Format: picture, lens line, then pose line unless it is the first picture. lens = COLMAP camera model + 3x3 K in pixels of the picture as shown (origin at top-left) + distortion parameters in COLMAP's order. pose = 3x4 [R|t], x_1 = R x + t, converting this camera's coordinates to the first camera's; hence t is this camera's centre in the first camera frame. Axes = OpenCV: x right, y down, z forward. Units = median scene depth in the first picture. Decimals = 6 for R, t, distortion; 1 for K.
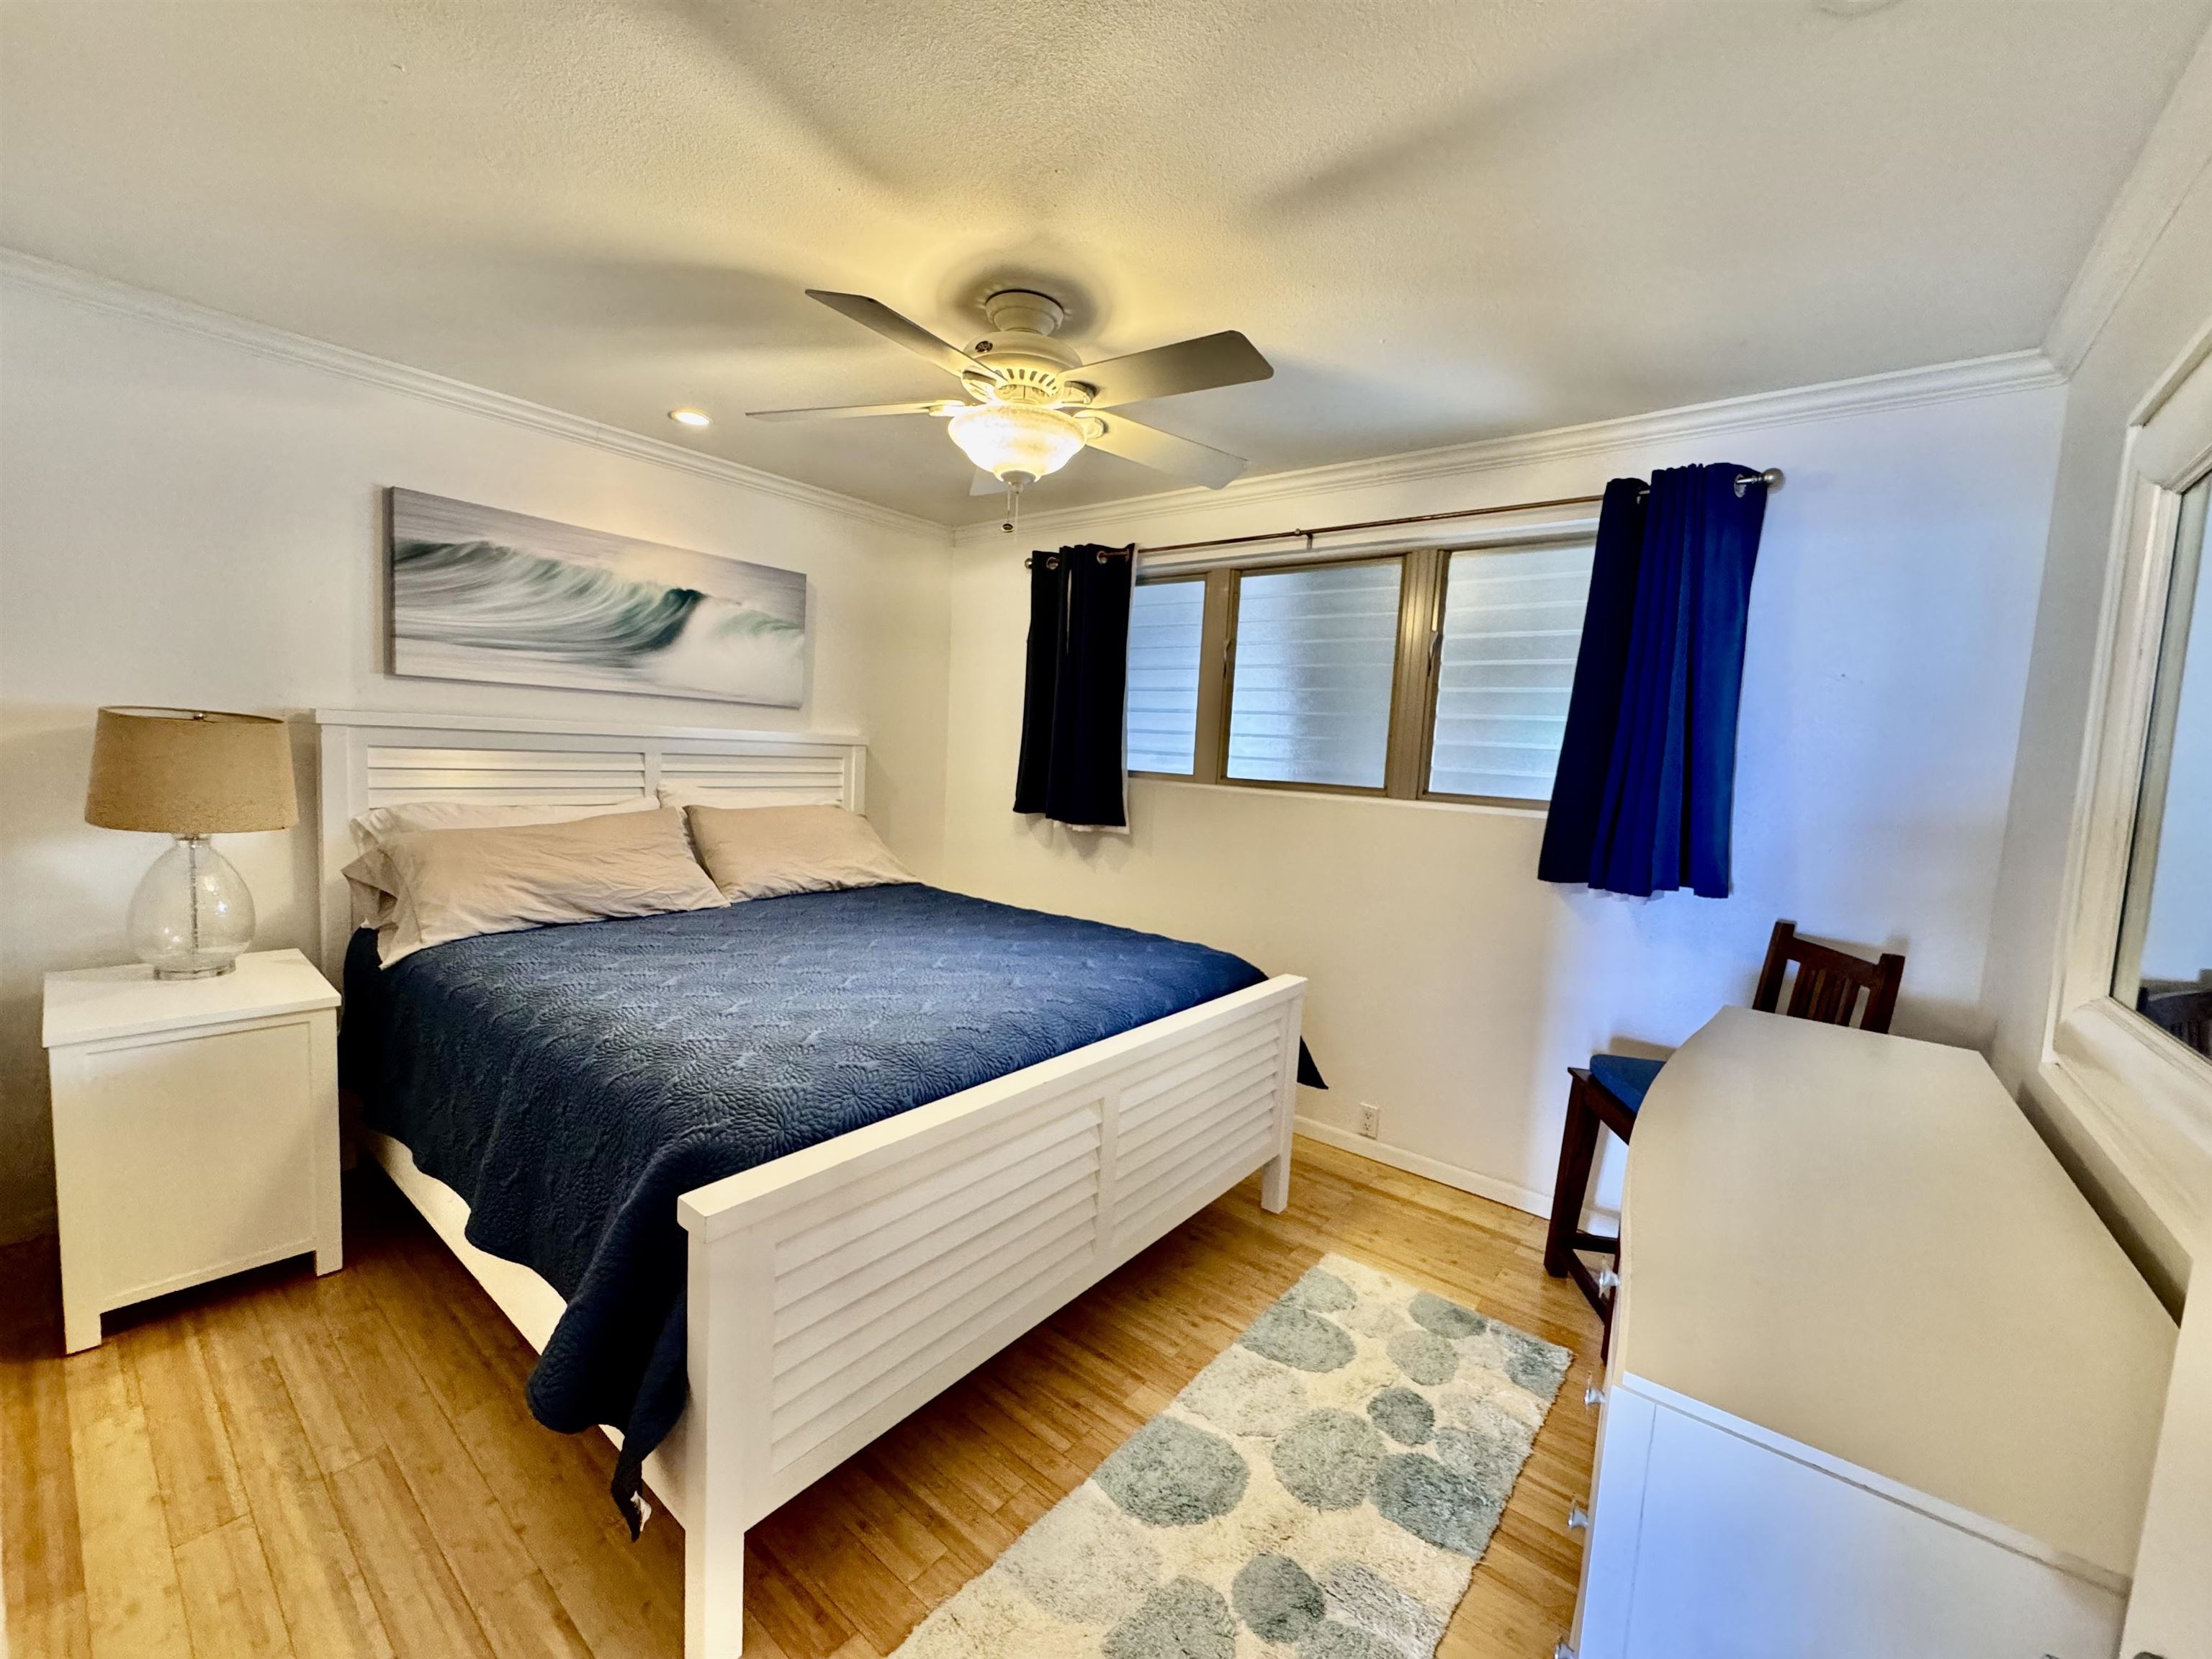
lens RADIAL K [[885.7, 0, 1101.7], [0, 885.7, 824.4], [0, 0, 1]] dist [-0.006078, 0.001348]
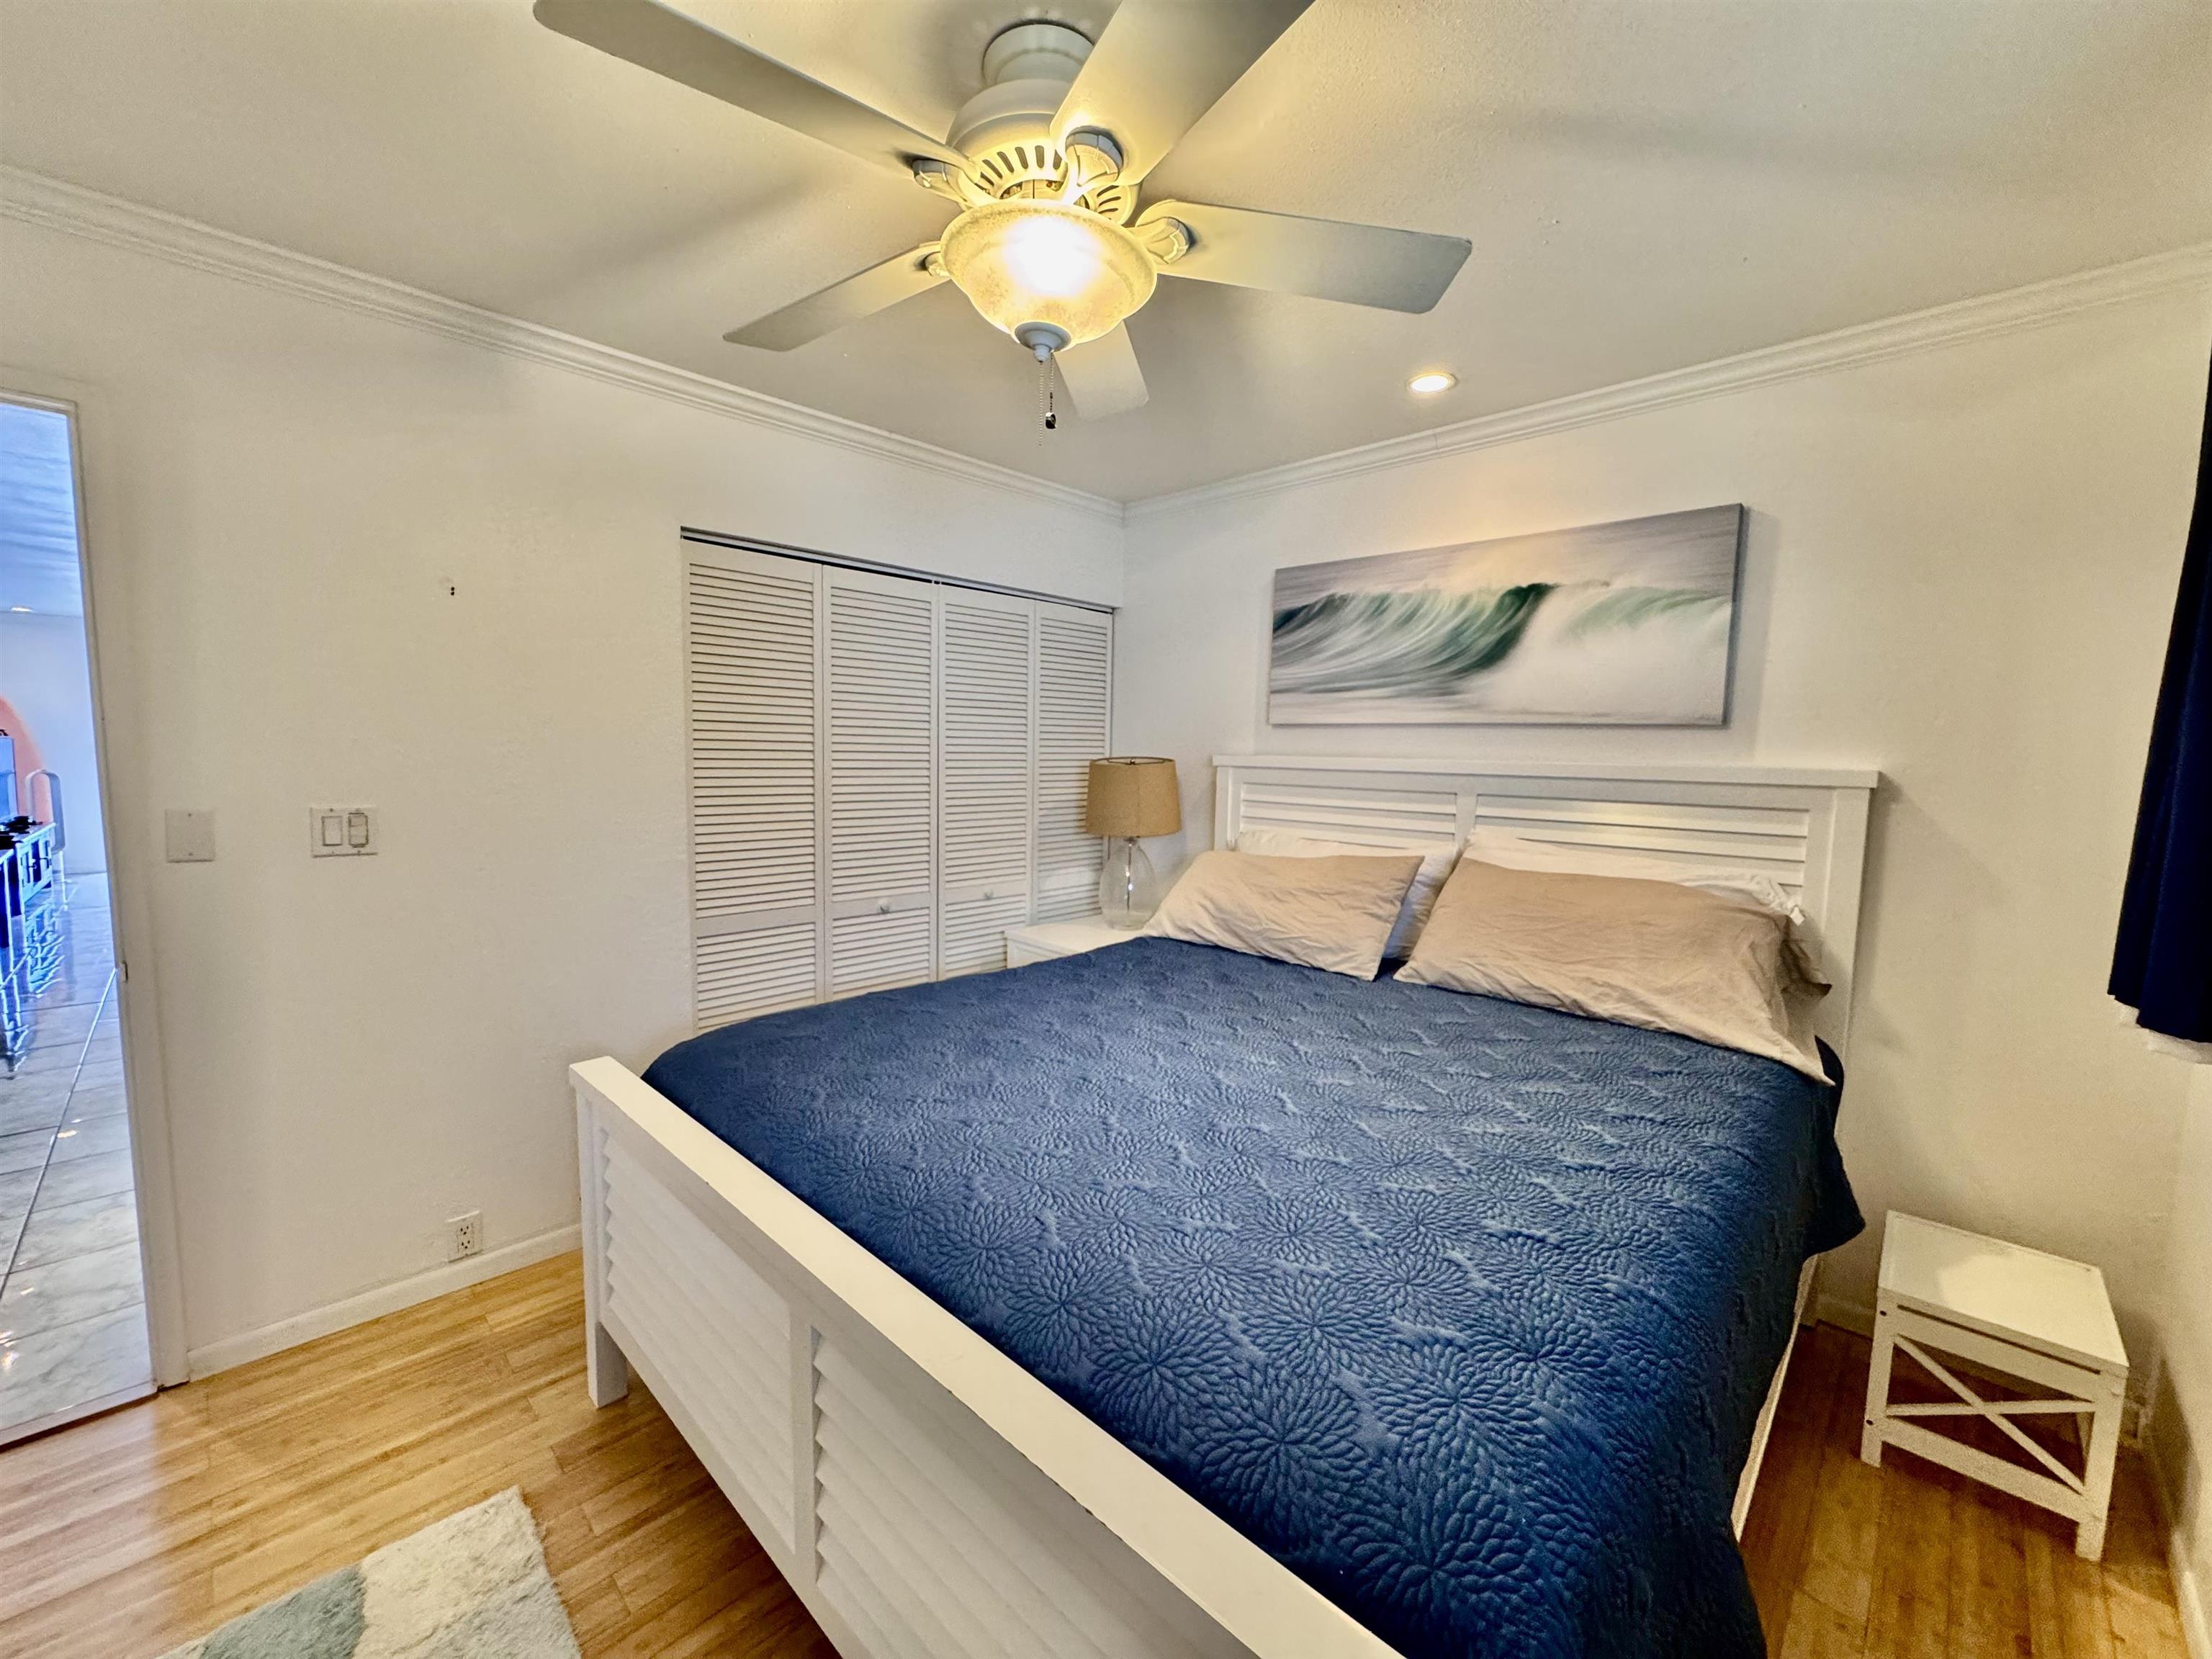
lens RADIAL K [[885.7, 0, 1101.2], [0, 885.7, 827.6], [0, 0, 1]] dist [-0.006078, 0.001348]
pose [[-0.094993, 0.032704, -0.994941, 0.371938], [-0.113382, 0.992601, 0.043452, -0.048519], [0.989000, 0.116936, -0.090582, 0.775989]]
